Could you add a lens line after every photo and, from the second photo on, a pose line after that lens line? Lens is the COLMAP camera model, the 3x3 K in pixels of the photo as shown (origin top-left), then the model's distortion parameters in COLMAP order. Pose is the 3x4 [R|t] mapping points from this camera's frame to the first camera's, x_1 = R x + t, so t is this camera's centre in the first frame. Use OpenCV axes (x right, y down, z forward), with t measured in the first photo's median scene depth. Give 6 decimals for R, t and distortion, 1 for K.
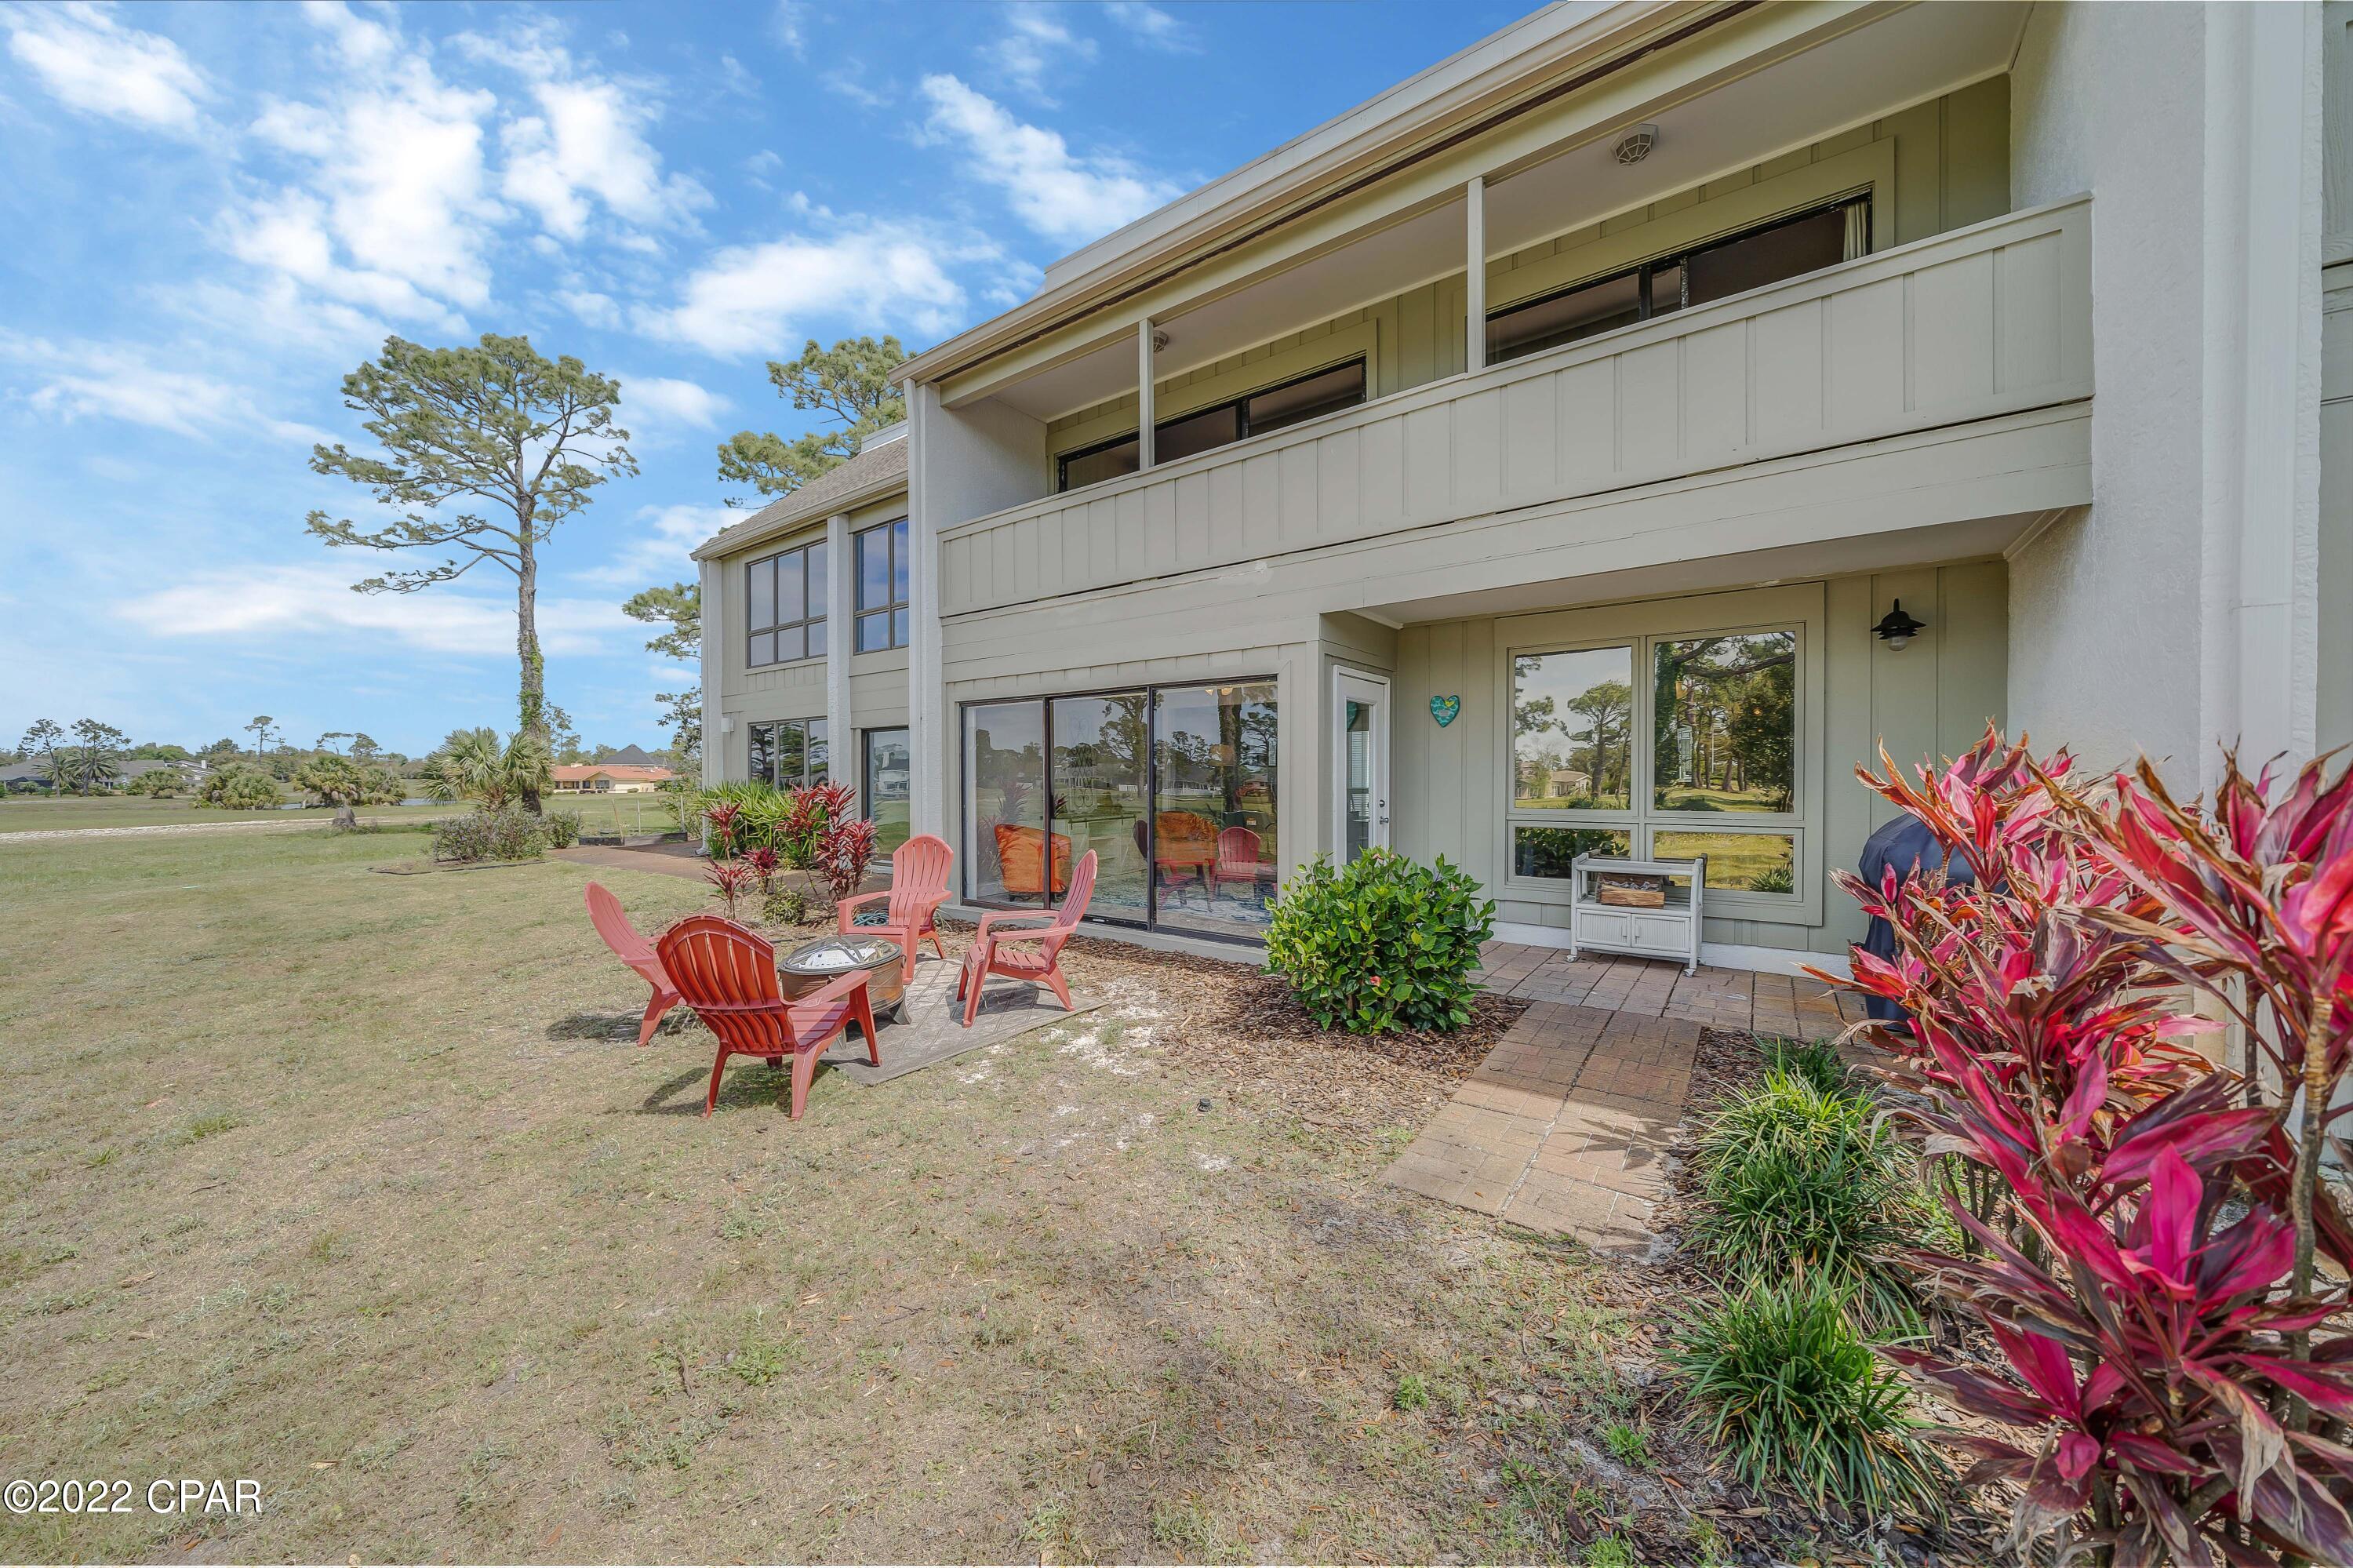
lens RADIAL K [[825.1, 0, 1166.8], [0, 825.1, 794.9], [0, 0, 1]] dist [-0.002532, -0.000097]
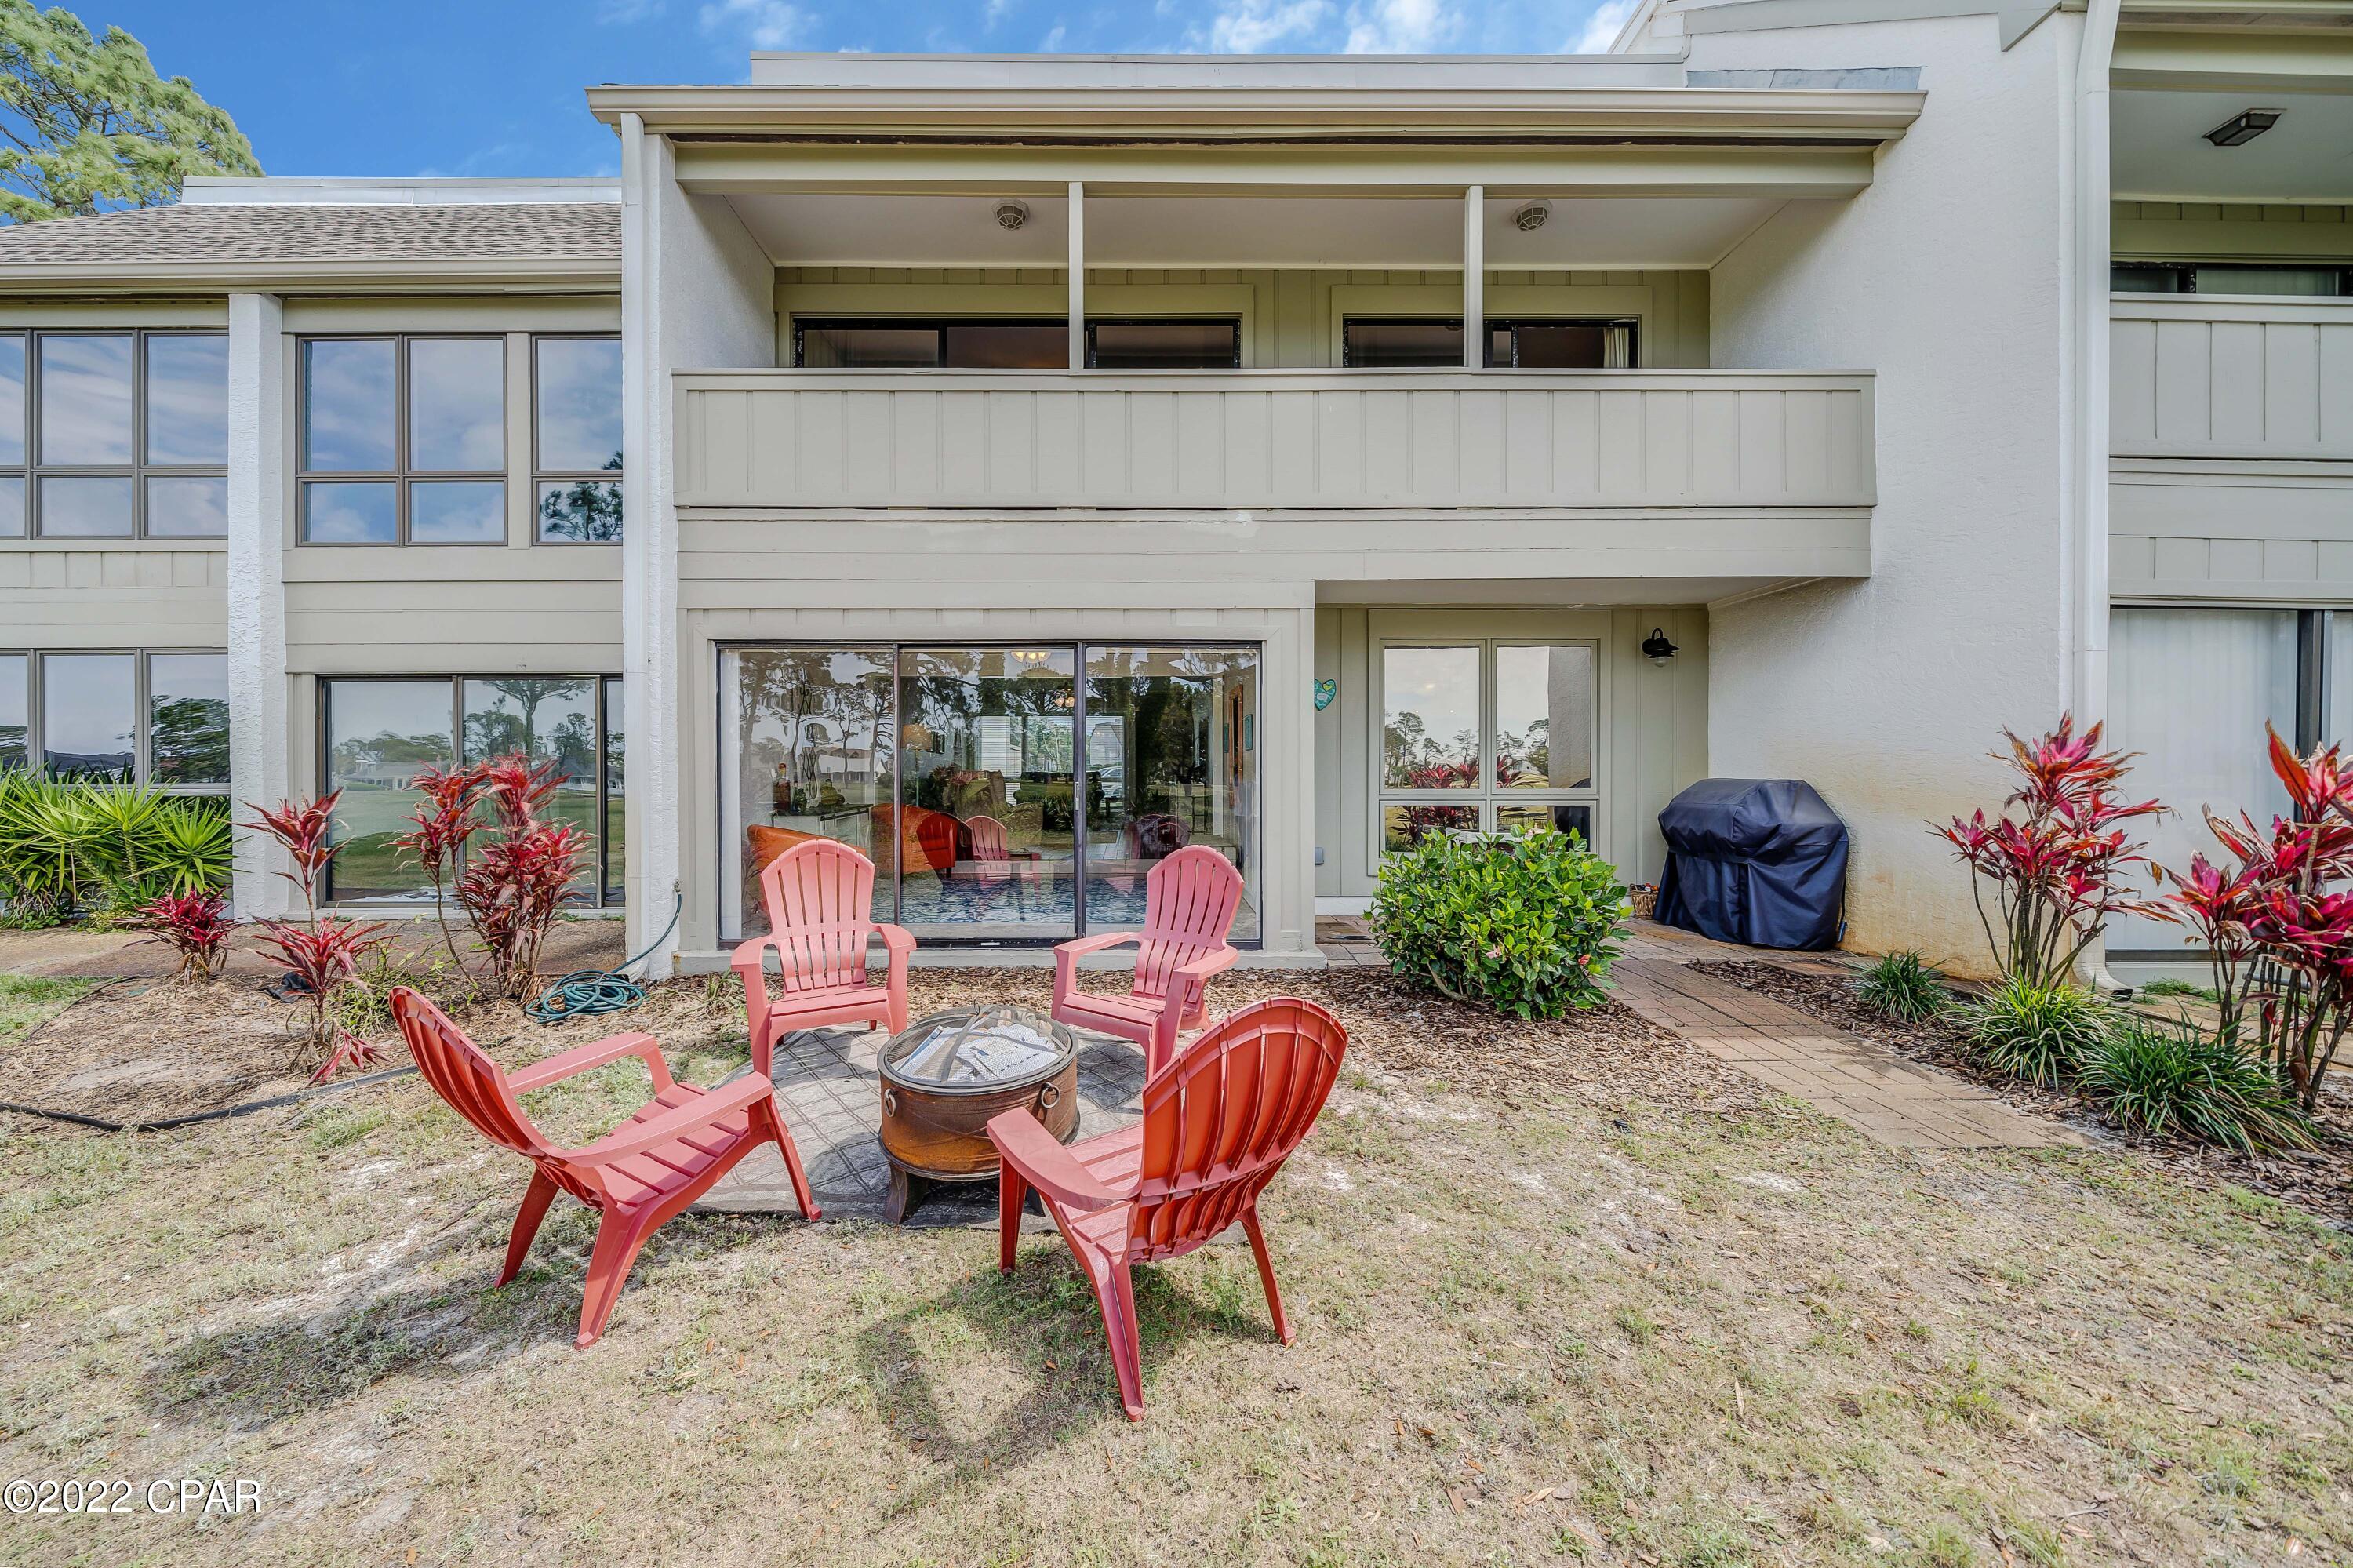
lens RADIAL K [[828.9, 0, 1176.5], [0, 828.9, 784.0], [0, 0, 1]] dist [-0.006215, -0.000139]
pose [[0.793842, -0.008739, 0.608061, -0.437294], [0.011226, 0.999937, -0.000286, 0.006978], [-0.608021, 0.007053, 0.793890, 0.307825]]
